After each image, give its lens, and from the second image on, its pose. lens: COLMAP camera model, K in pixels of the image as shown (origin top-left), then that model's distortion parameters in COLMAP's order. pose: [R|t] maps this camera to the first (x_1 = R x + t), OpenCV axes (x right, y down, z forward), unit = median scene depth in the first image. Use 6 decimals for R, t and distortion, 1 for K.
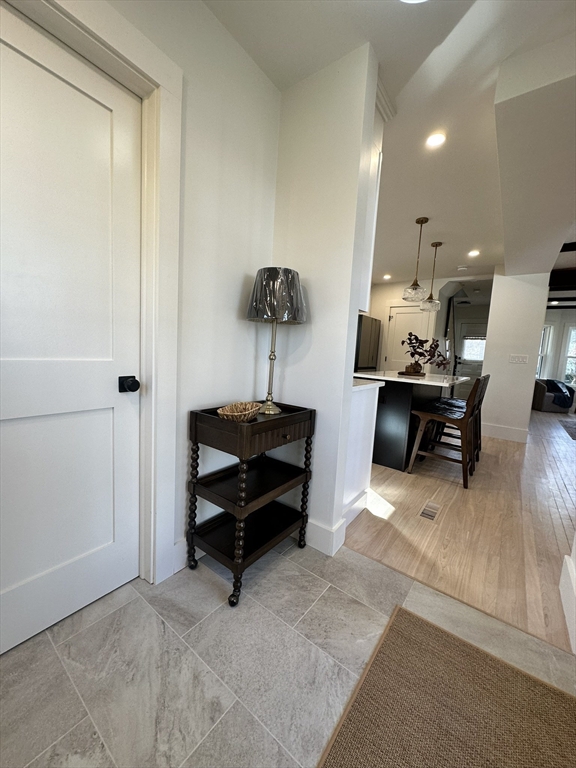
lens RADIAL K [[305.3, 0, 287.0], [0, 305.3, 380.5], [0, 0, 1]] dist [-0.003467, 0.001827]
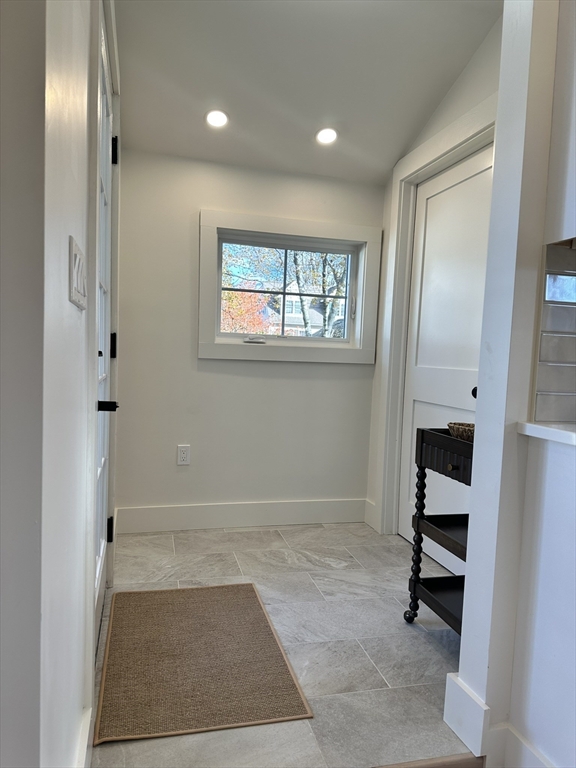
lens RADIAL K [[532.0, 0, 286.9], [0, 532.0, 385.7], [0, 0, 1]] dist [0.045545, -0.036873]
pose [[-0.611361, -0.034422, -0.790603, 1.537760], [-0.163148, 0.983074, 0.083357, -0.058134], [0.774352, 0.179947, -0.606629, 1.761117]]
